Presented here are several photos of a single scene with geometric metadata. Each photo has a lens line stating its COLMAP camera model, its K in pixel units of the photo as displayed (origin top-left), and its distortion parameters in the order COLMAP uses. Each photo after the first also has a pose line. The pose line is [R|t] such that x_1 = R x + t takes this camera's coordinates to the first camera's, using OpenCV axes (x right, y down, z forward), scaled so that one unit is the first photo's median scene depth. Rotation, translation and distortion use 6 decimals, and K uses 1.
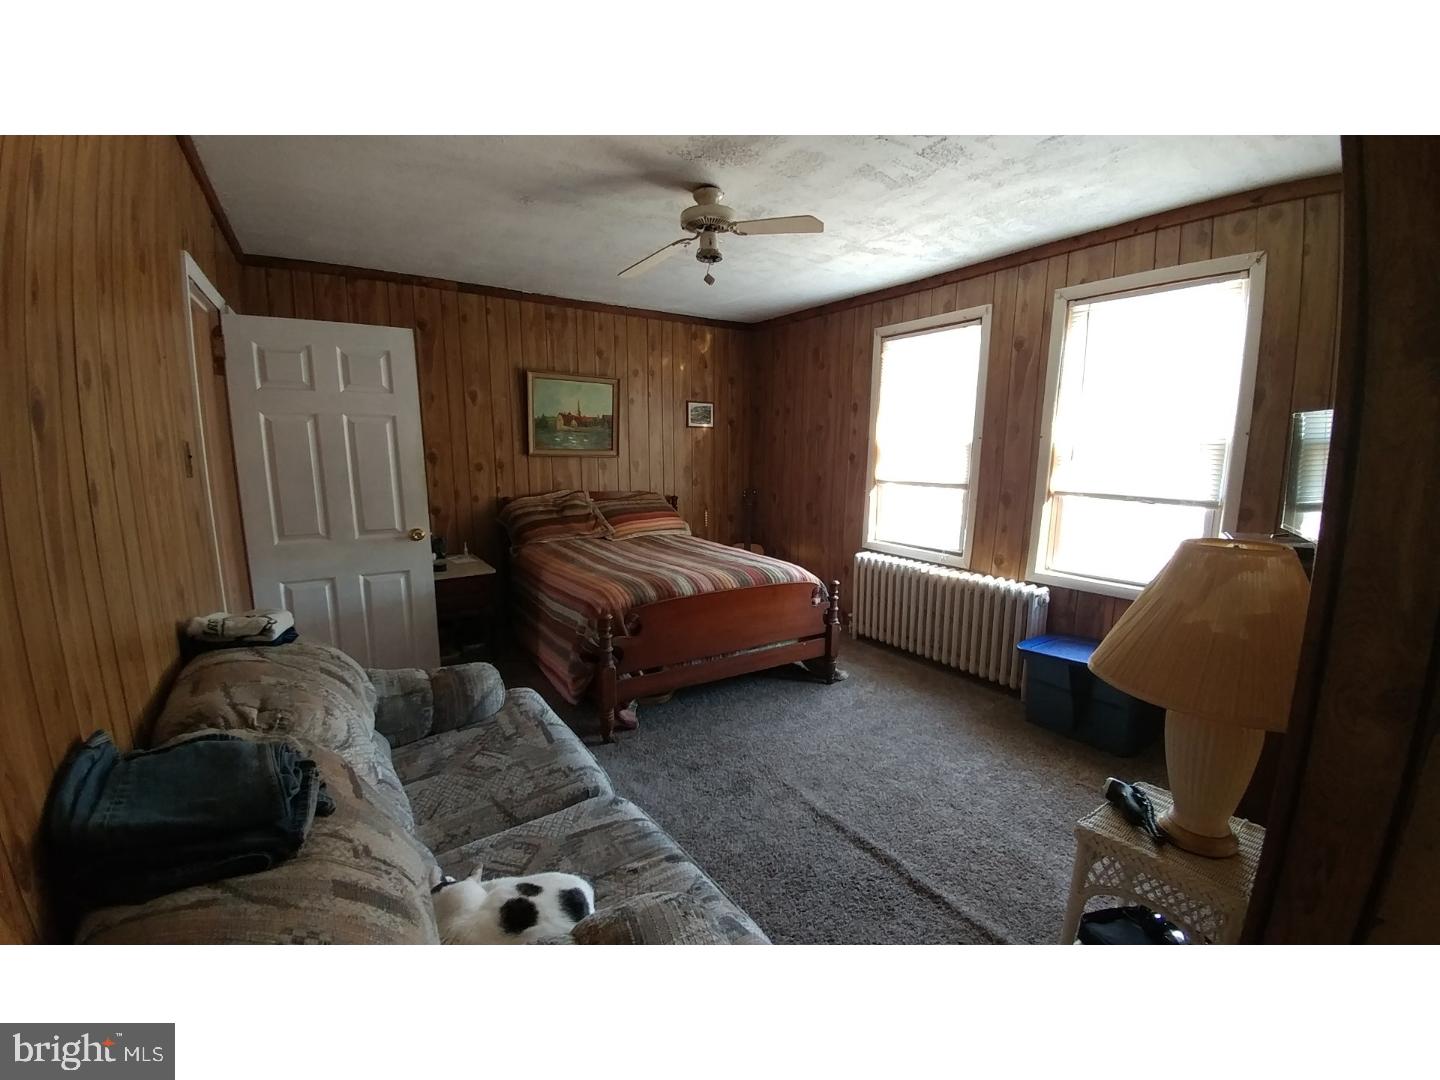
lens RADIAL K [[597.4, 0, 727.6], [0, 597.4, 536.2], [0, 0, 1]] dist [0.021408, -0.036273]
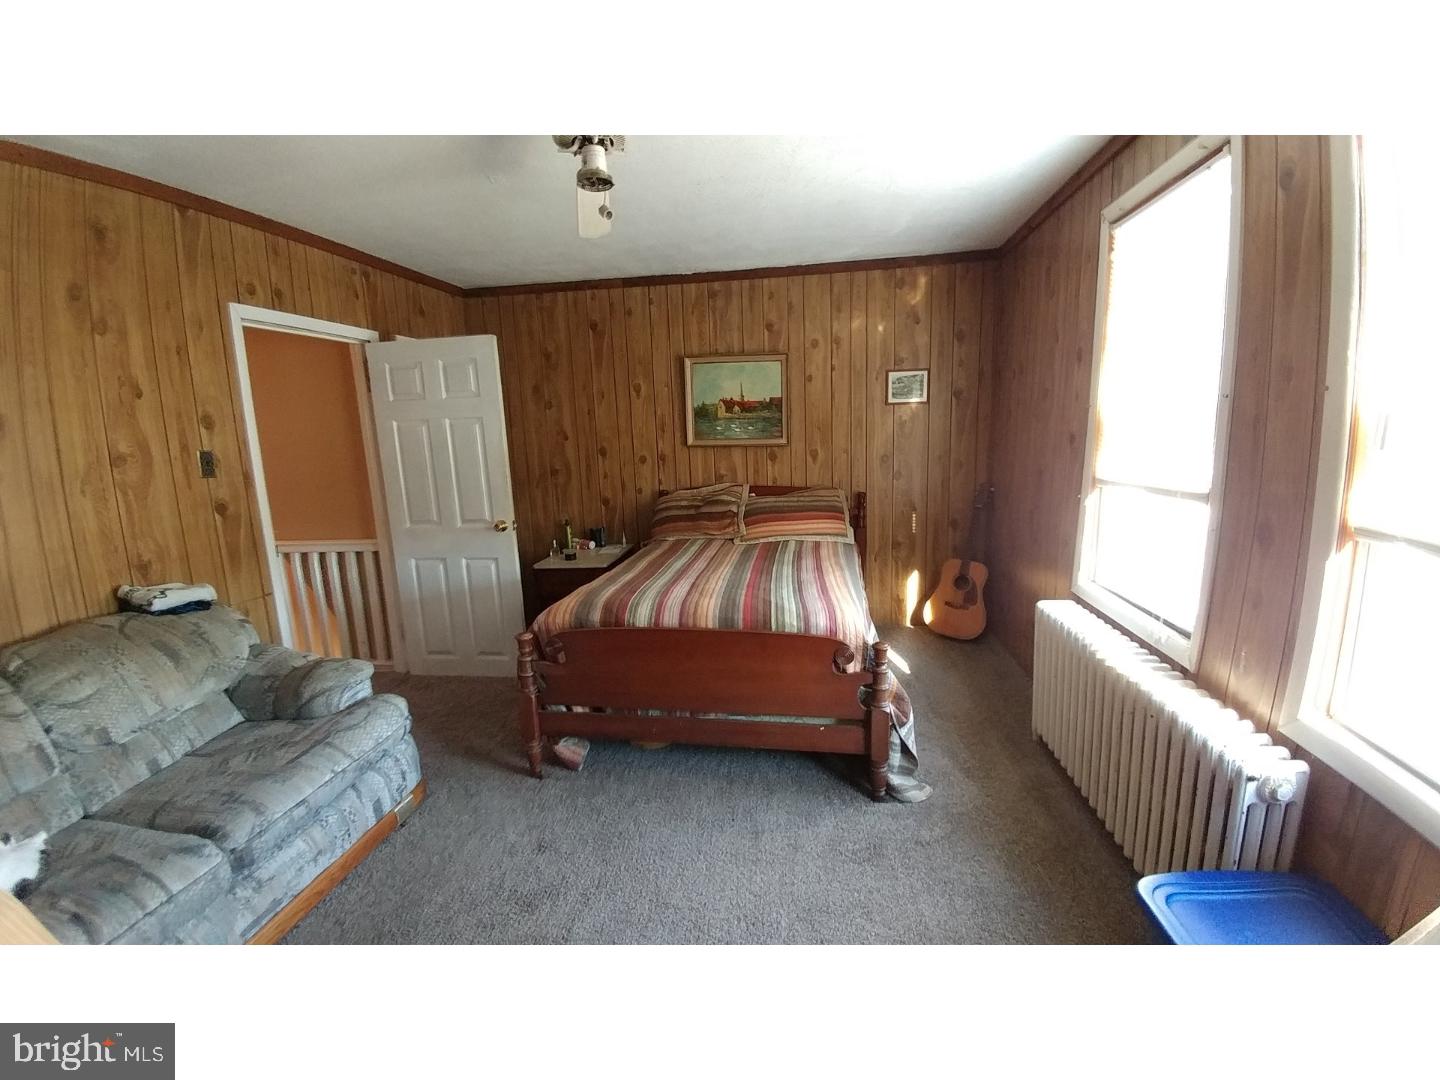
lens RADIAL K [[597.4, 0, 727.6], [0, 597.4, 536.2], [0, 0, 1]] dist [0.021408, -0.036273]
pose [[0.746356, 0.080786, -0.660626, 0.366377], [-0.060771, 0.996731, 0.053230, -0.048168], [0.662767, 0.000418, 0.748826, 0.333462]]
